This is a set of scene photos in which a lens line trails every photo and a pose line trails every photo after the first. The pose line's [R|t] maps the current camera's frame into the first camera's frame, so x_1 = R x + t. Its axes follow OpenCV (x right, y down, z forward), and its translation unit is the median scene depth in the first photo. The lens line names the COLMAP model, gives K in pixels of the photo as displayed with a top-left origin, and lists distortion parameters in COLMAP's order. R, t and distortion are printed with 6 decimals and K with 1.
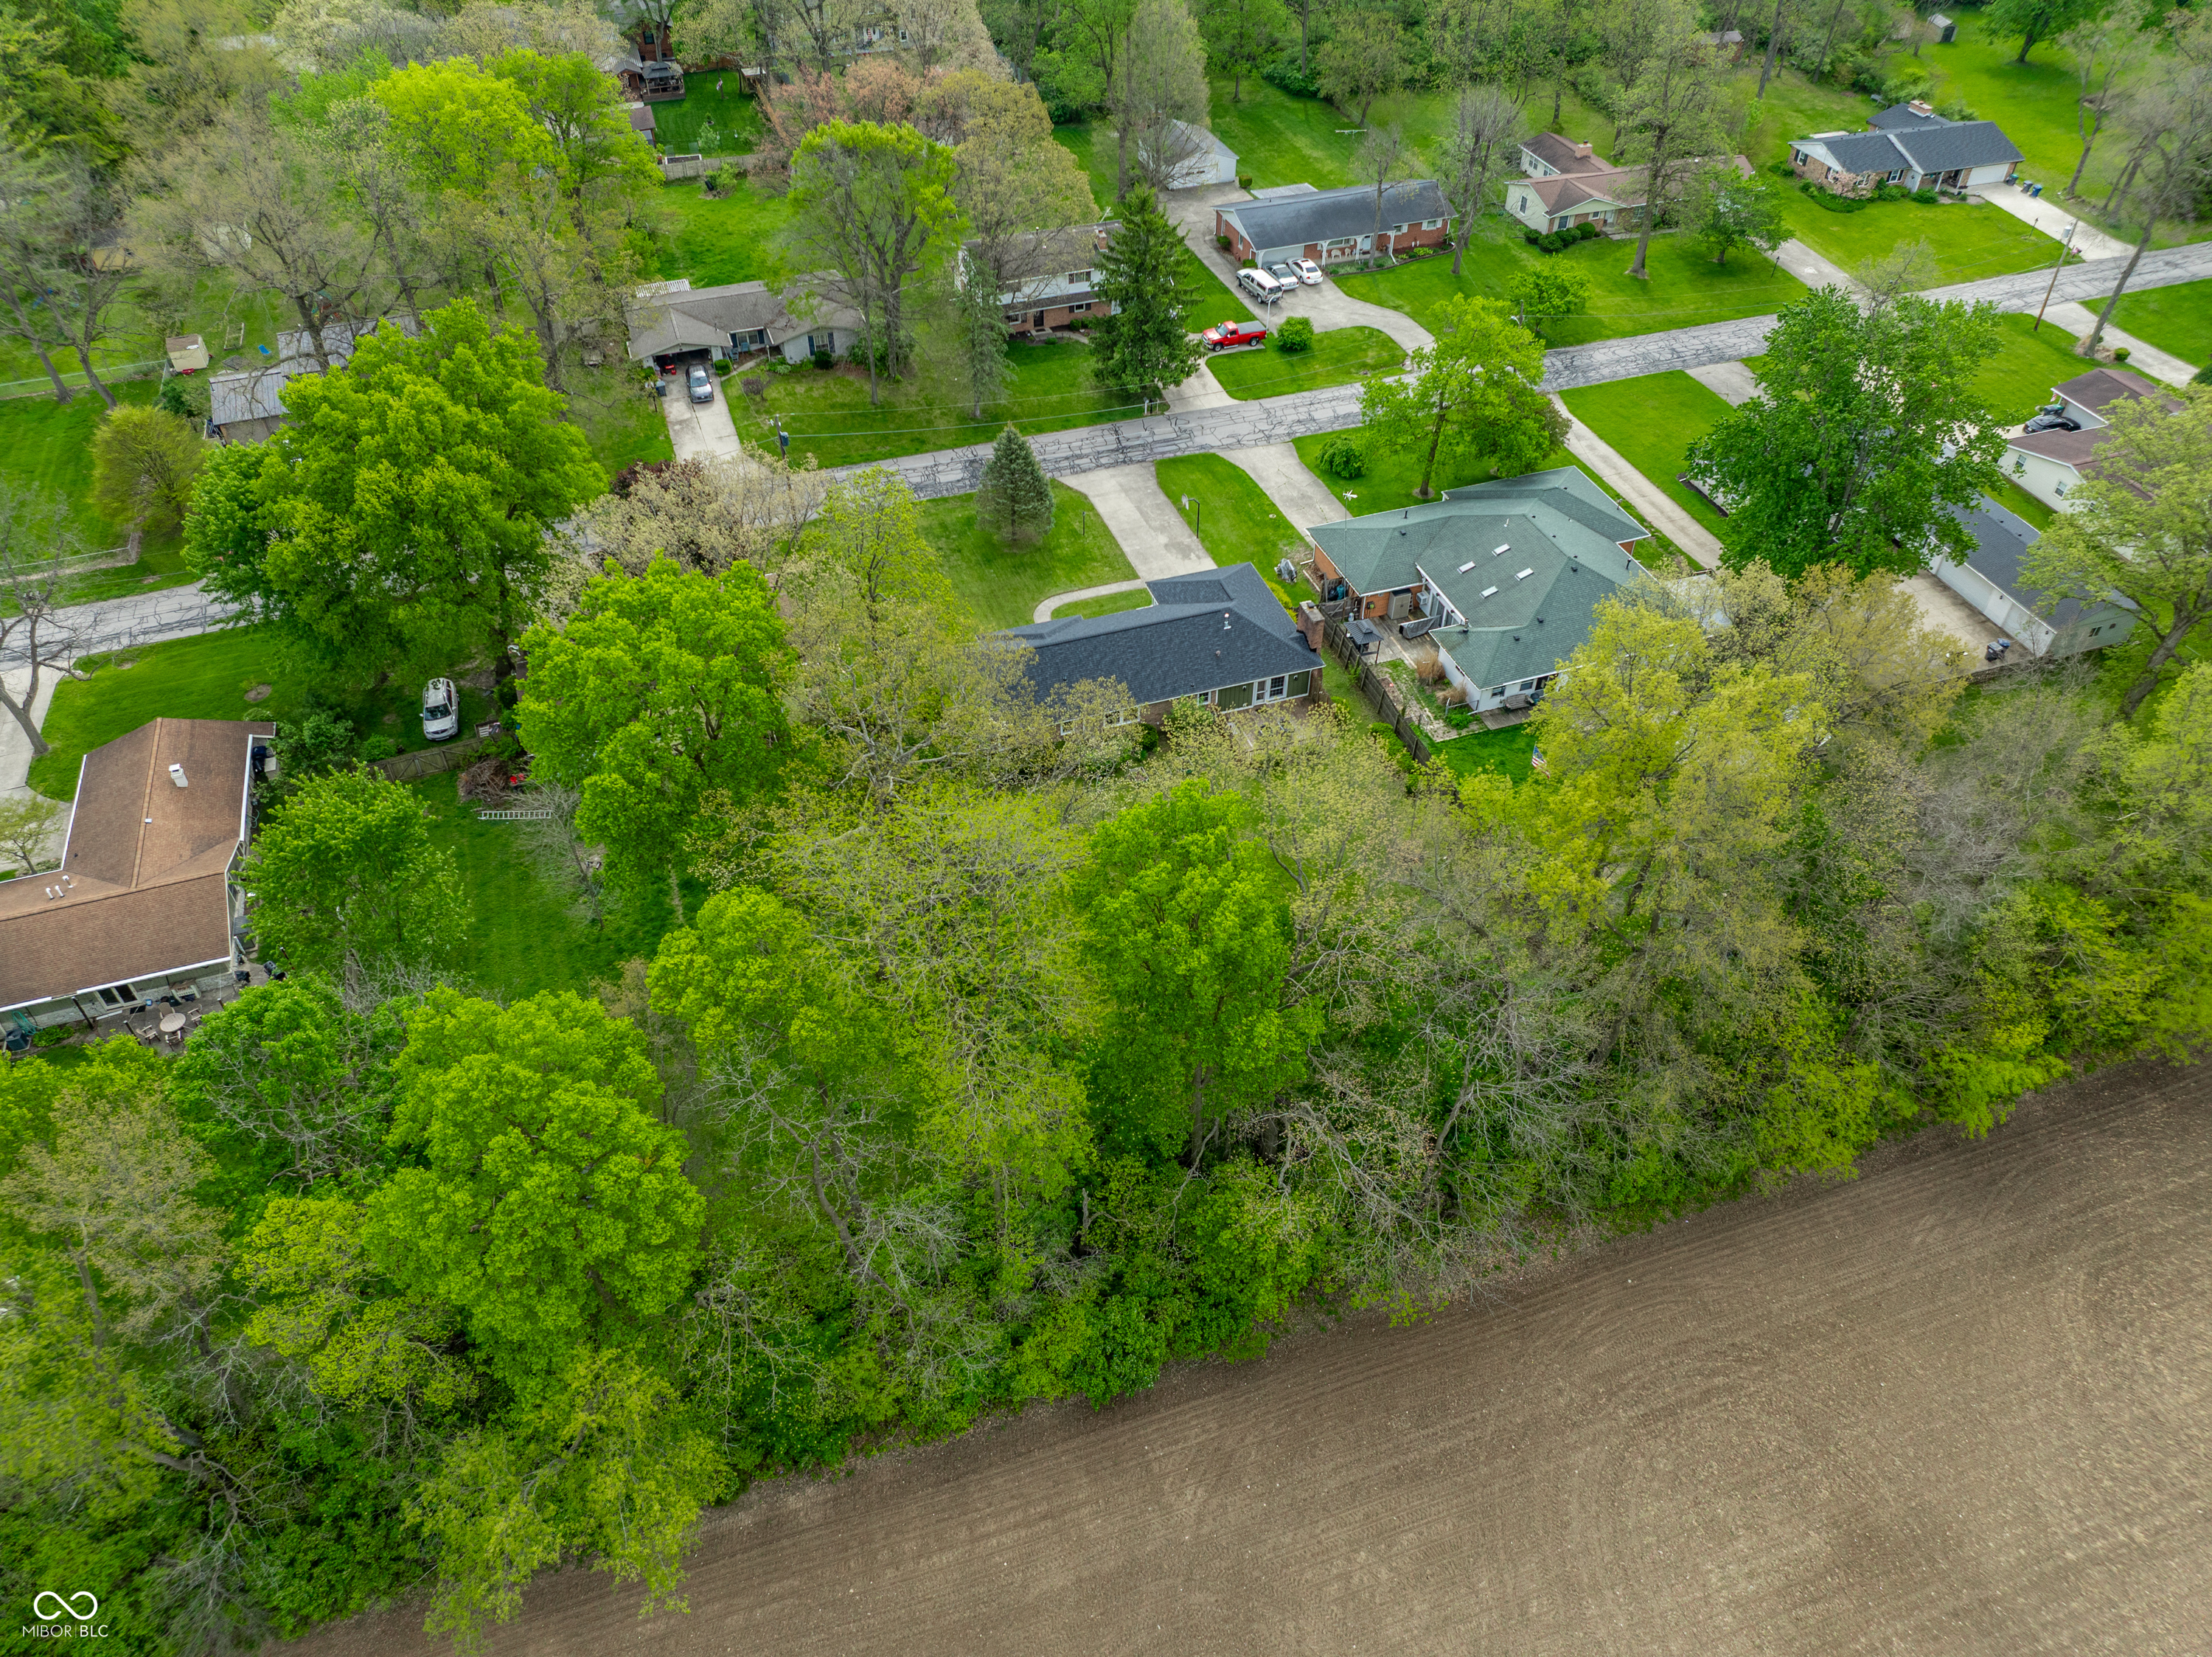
lens RADIAL K [[1558.4, 0, 1106.0], [0, 1558.4, 828.5], [0, 0, 1]] dist [-0.039645, 0.004905]
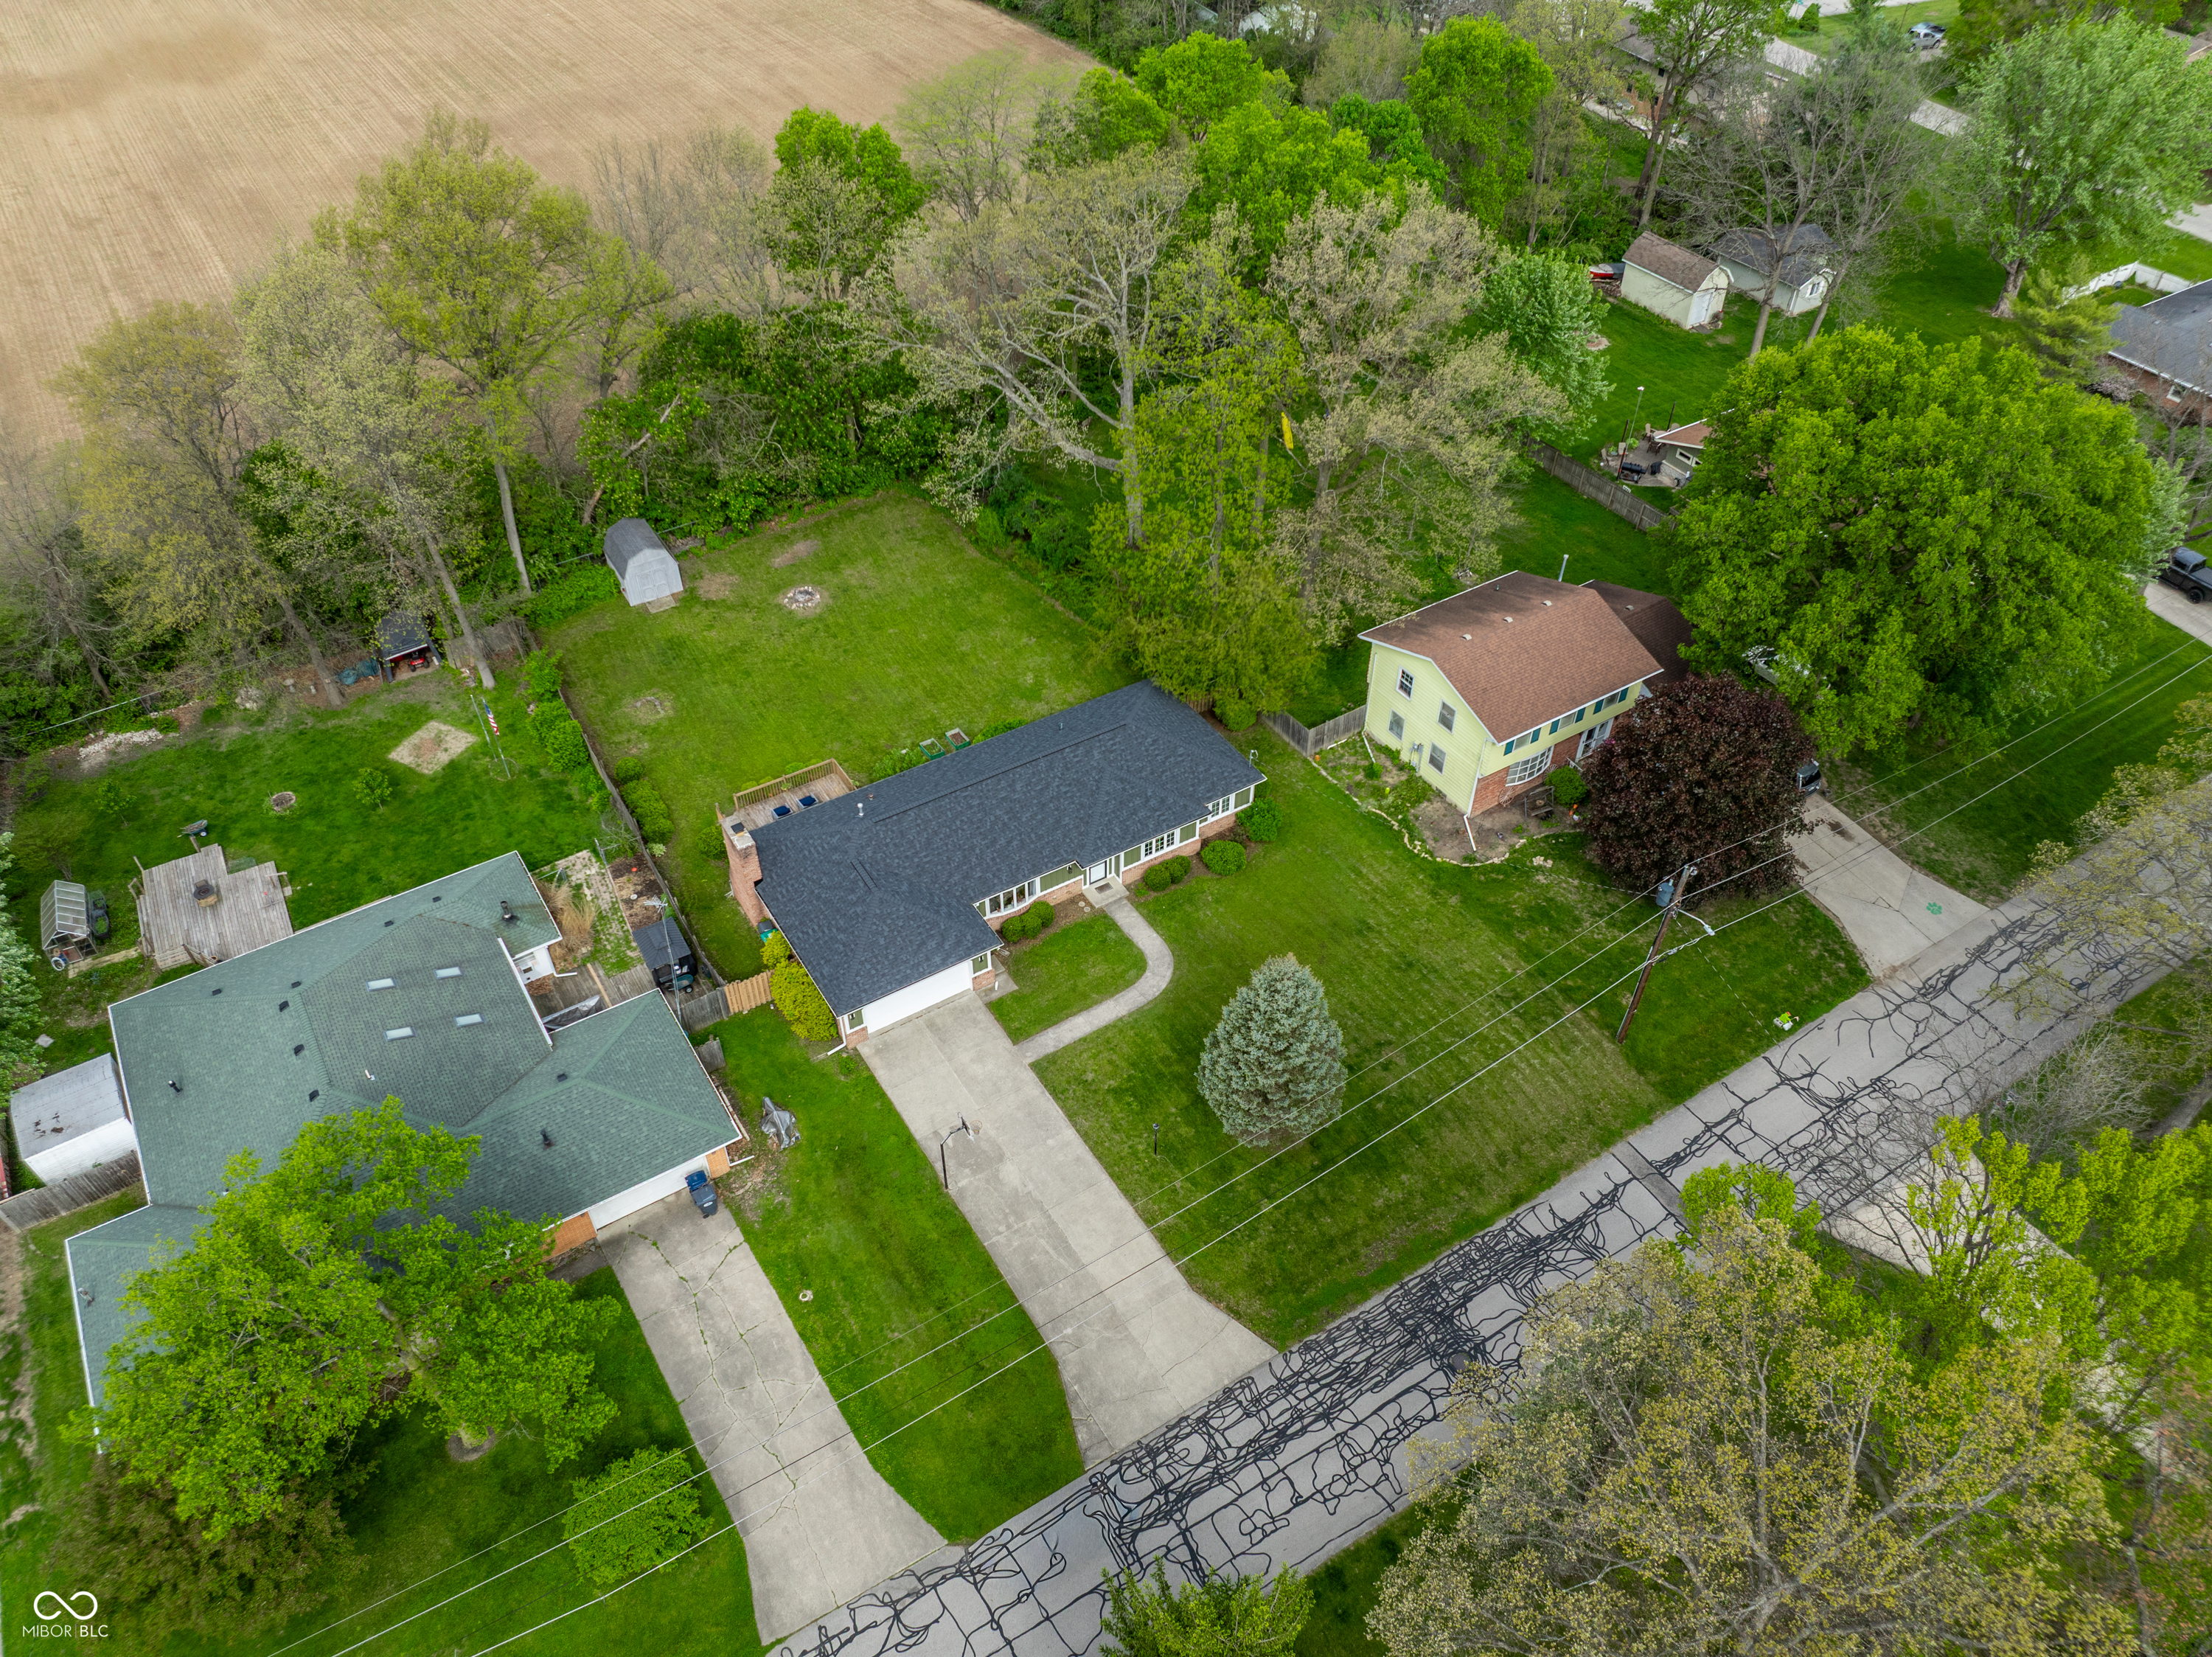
lens RADIAL K [[1551.3, 0, 1107.6], [0, 1551.3, 832.3], [0, 0, 1]] dist [-0.035613, 0.000437]
pose [[-0.974380, 0.153040, -0.164808, 0.074778], [-0.154718, 0.075737, 0.985051, -0.738103], [0.163234, 0.985314, -0.050119, 0.929943]]
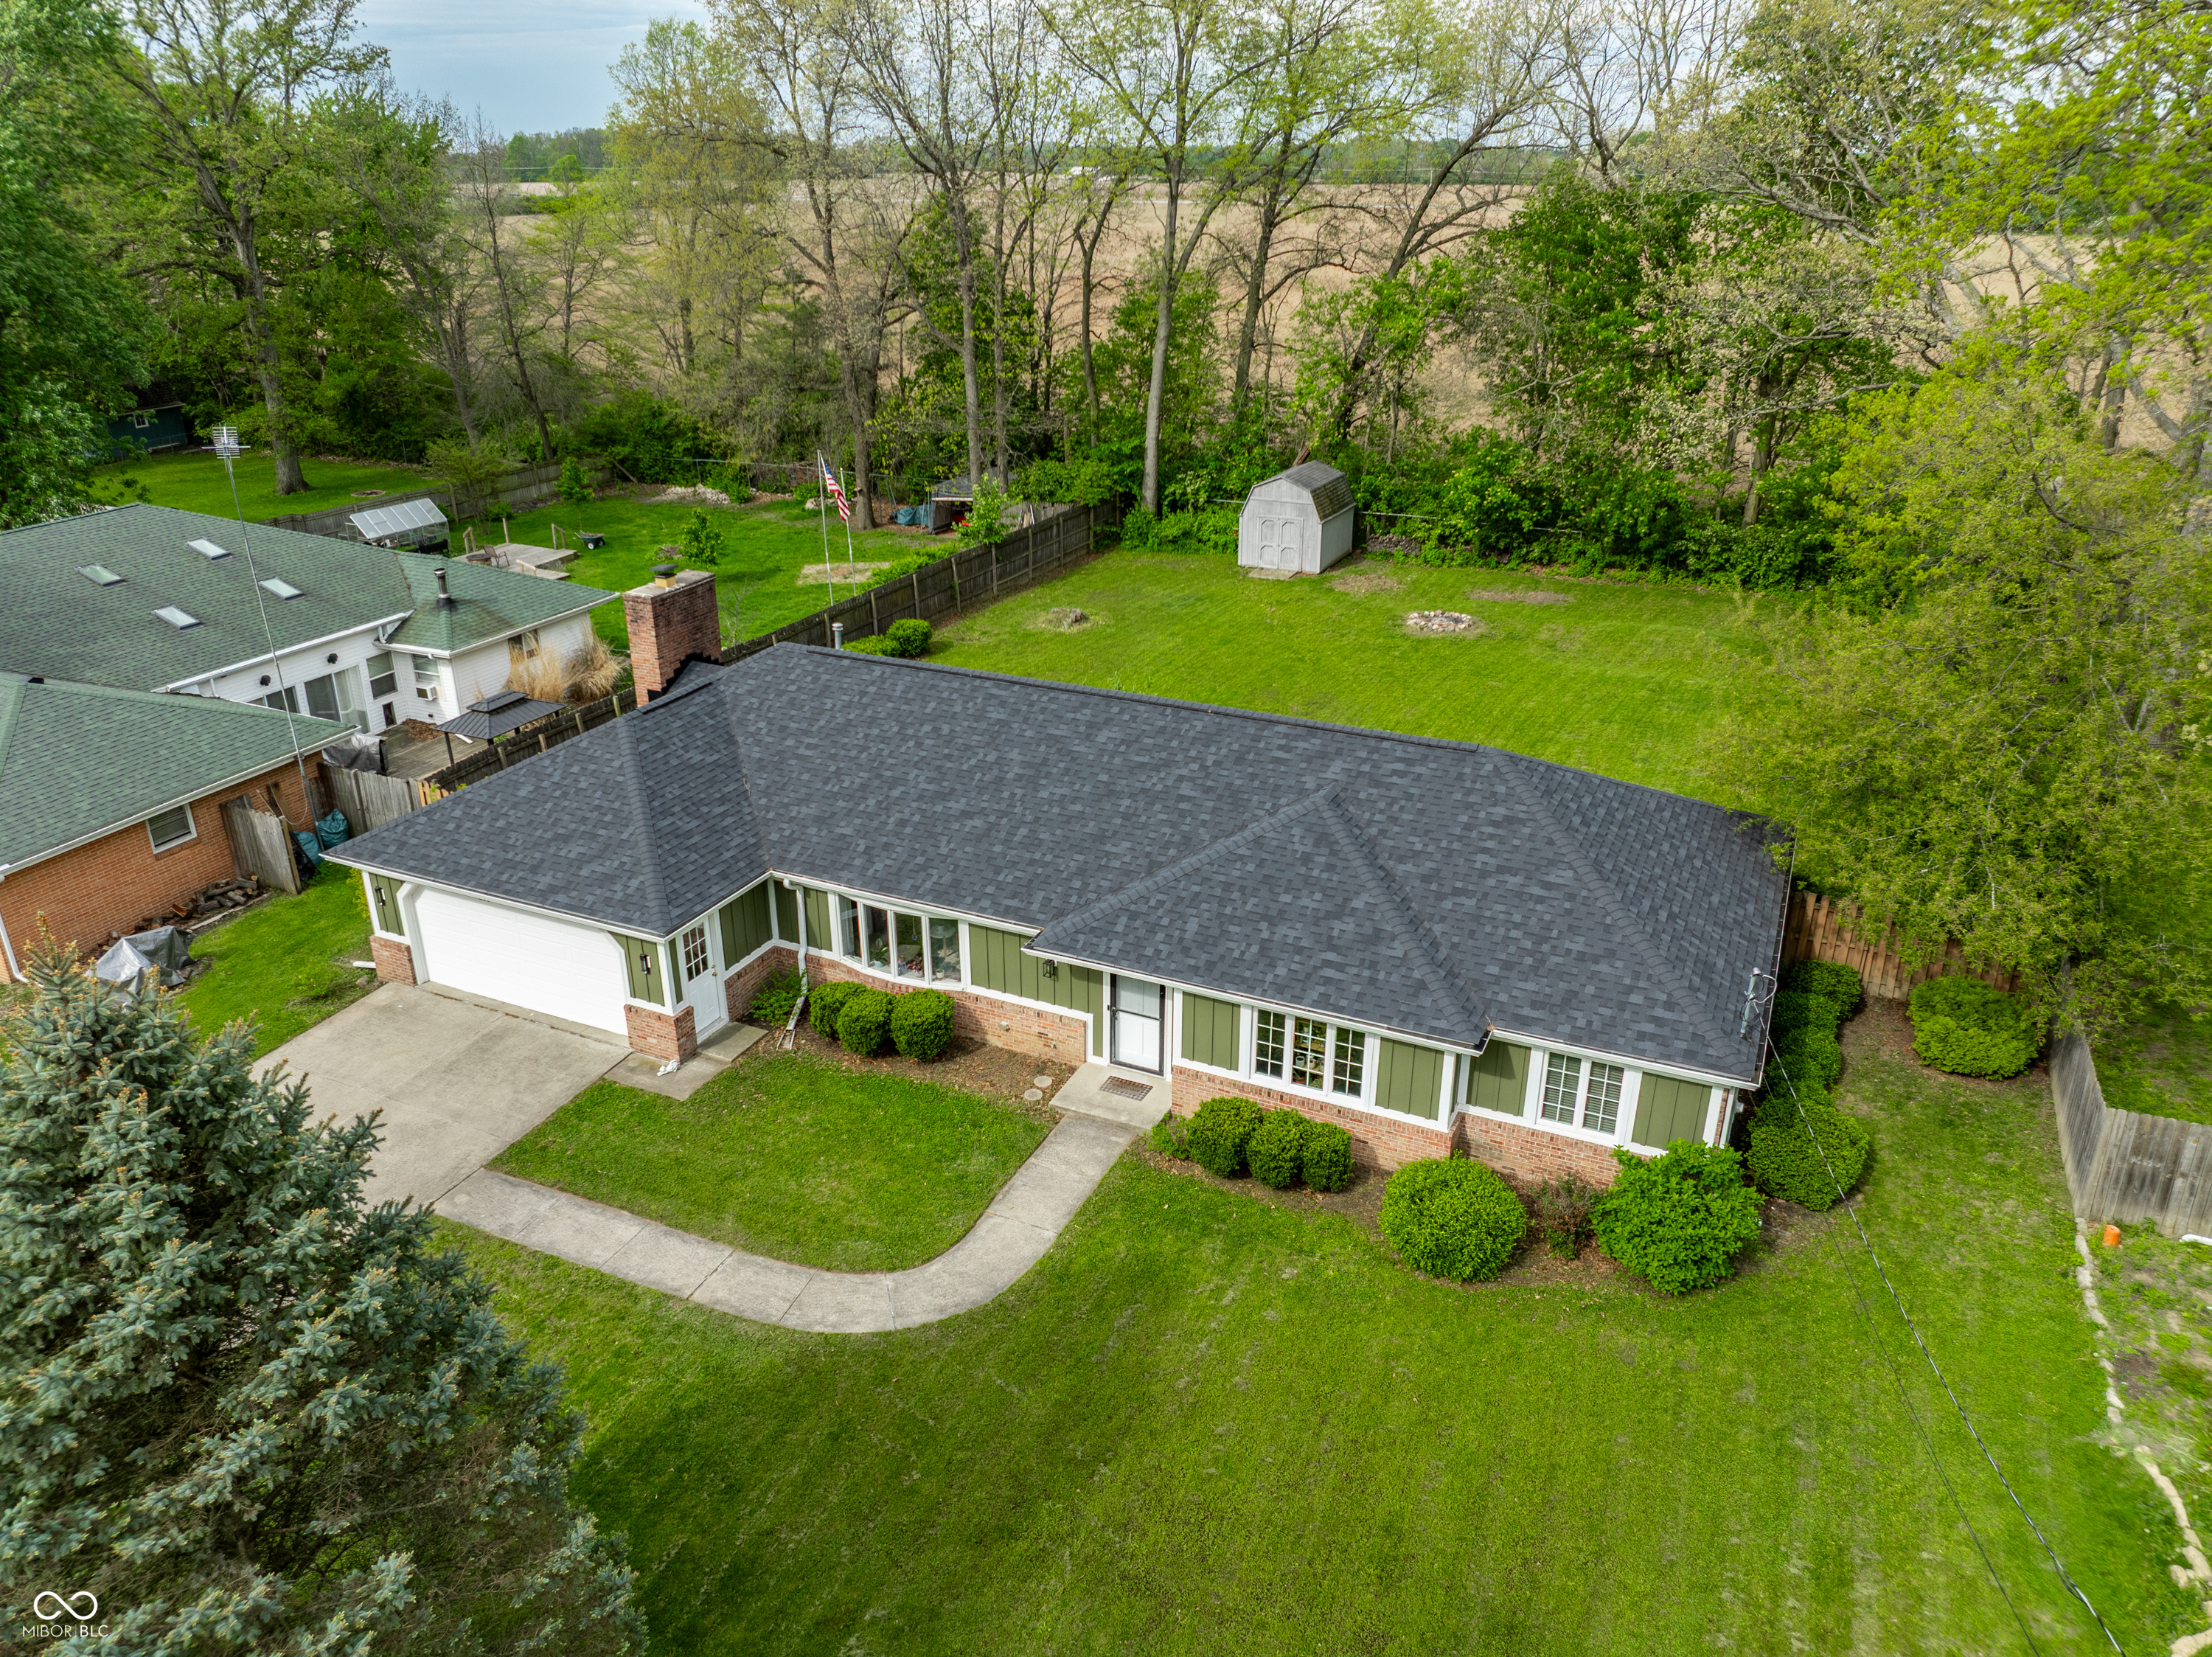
lens RADIAL K [[1558.4, 0, 1106.0], [0, 1558.4, 828.5], [0, 0, 1]] dist [-0.039645, 0.004905]
pose [[-0.720520, -0.277010, 0.635701, -0.155560], [0.477256, 0.466974, 0.744421, -0.287617], [-0.503068, 0.839762, -0.204259, 0.936053]]
